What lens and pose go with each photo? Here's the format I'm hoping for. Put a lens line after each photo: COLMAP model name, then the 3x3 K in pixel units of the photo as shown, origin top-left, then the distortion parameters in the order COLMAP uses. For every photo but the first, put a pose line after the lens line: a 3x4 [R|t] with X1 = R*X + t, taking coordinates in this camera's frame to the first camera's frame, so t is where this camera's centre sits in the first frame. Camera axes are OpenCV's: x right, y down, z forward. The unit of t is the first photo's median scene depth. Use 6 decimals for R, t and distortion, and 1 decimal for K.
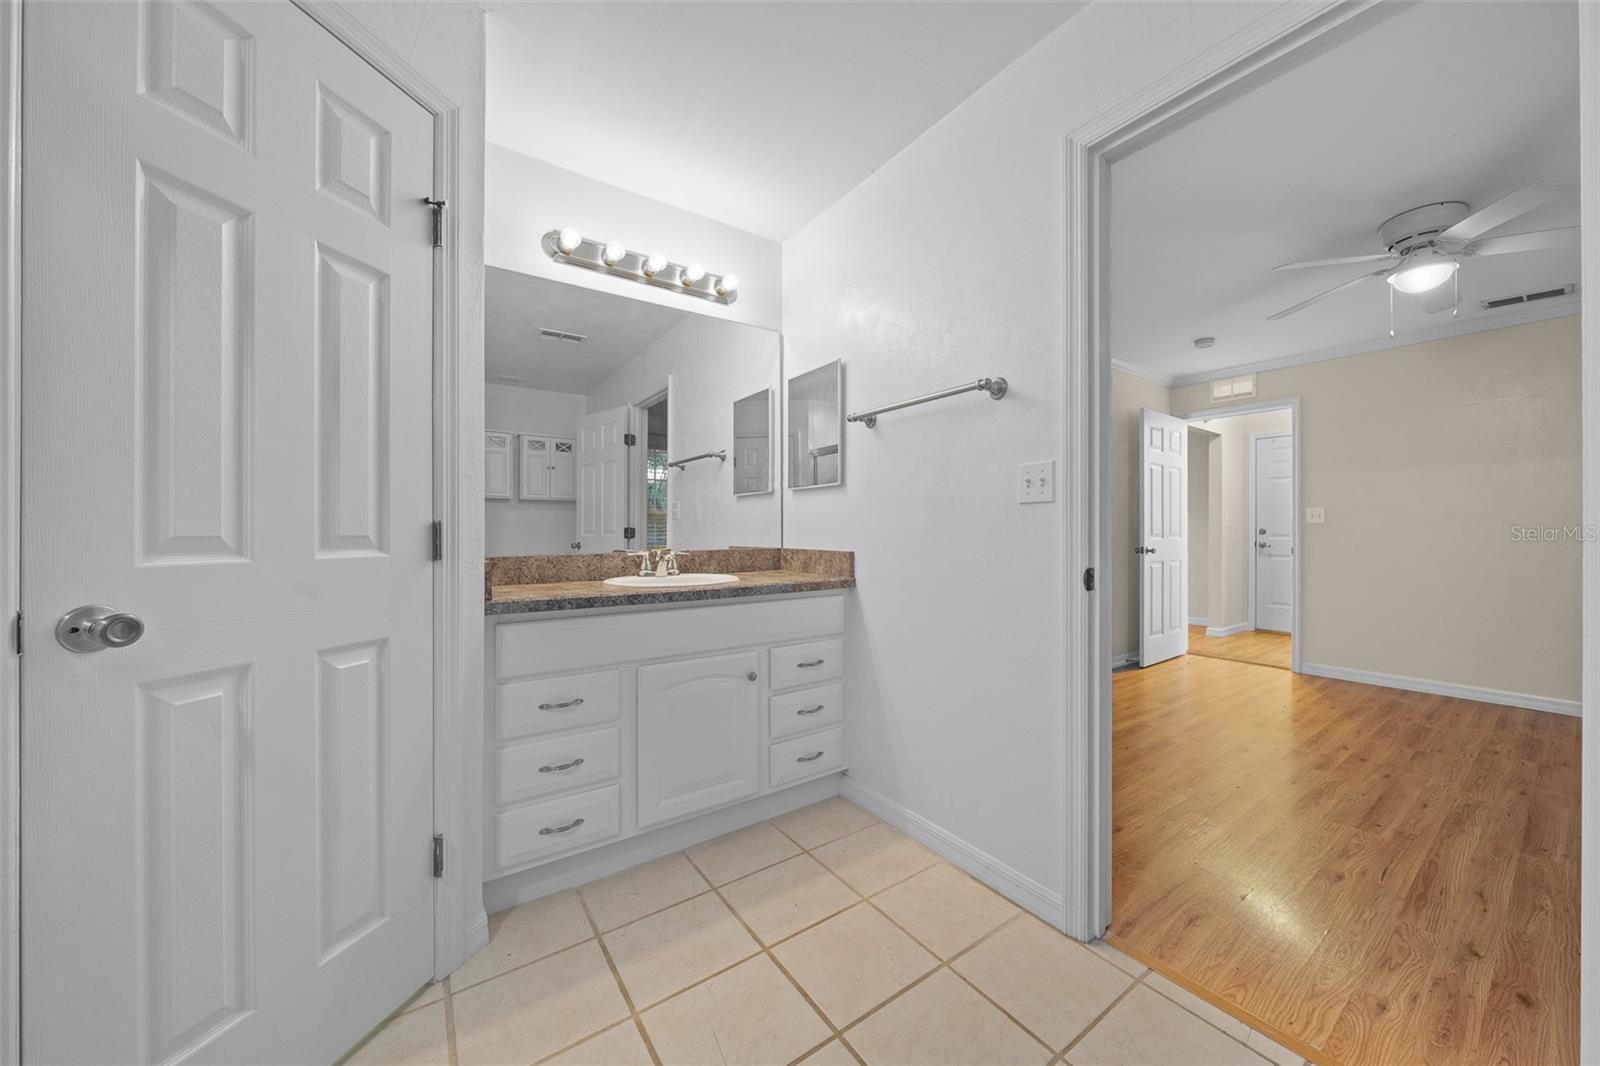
lens RADIAL K [[584.4, 0, 862.0], [0, 584.4, 529.6], [0, 0, 1]] dist [-0.009044, -0.000196]
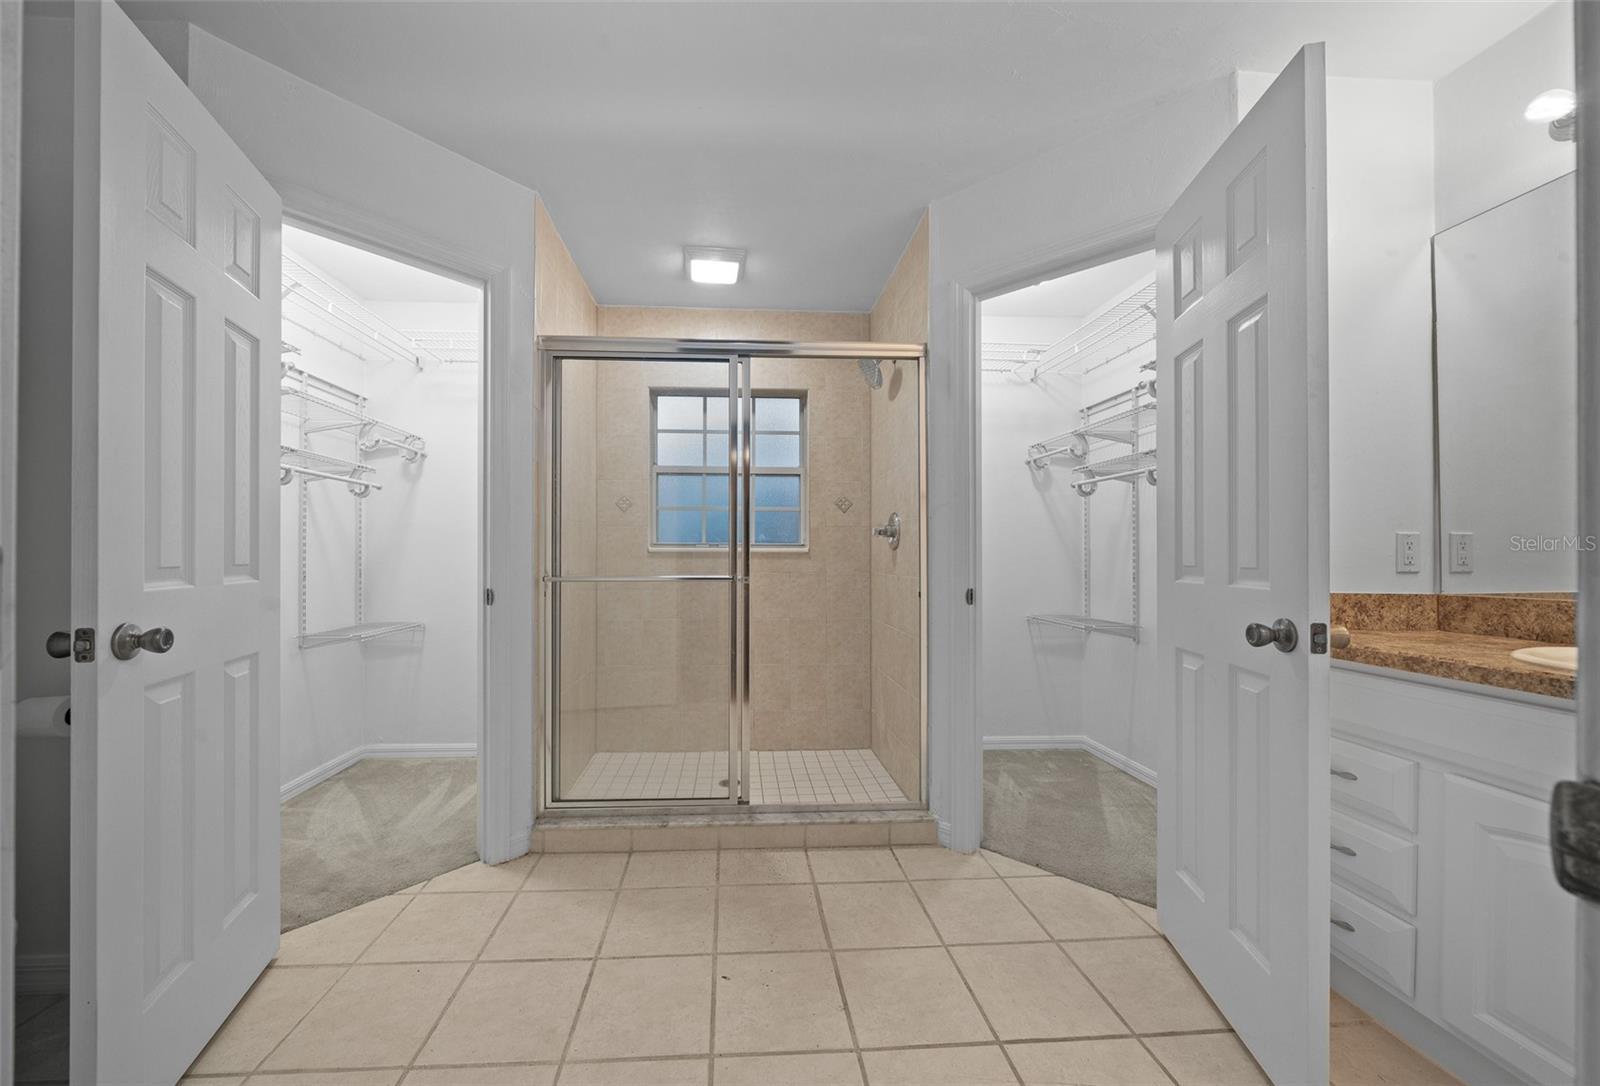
lens RADIAL K [[556.5, 0, 755.1], [0, 556.5, 553.9], [0, 0, 1]] dist [-0.008460, -0.000338]
pose [[-0.577137, -0.005132, -0.816631, 0.623637], [0.000553, 0.999978, -0.006675, -0.005679], [0.816647, -0.004304, -0.577122, 0.800644]]
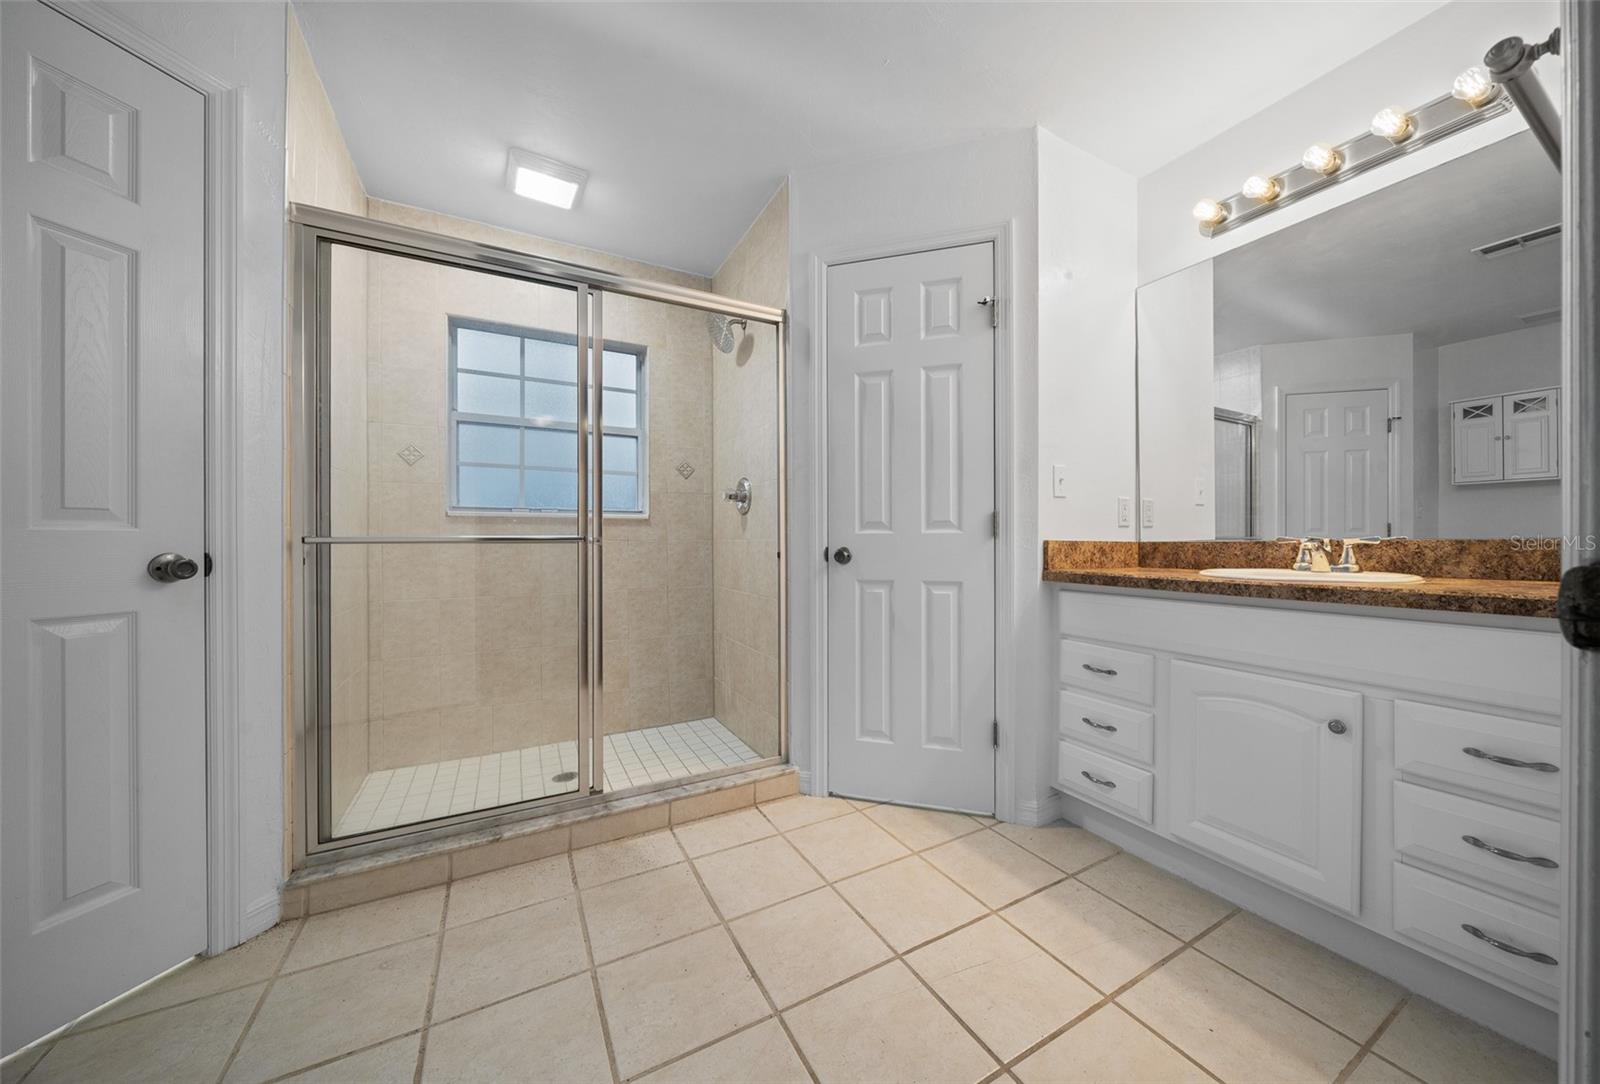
lens RADIAL K [[543.6, 0, 807.0], [0, 543.6, 540.6], [0, 0, 1]] dist [-0.006477, -0.000285]
pose [[-0.160626, 0.001131, -0.987015, 0.613015], [0.004121, 0.999991, 0.000475, 0.050245], [0.987007, -0.003991, -0.160629, 0.630047]]
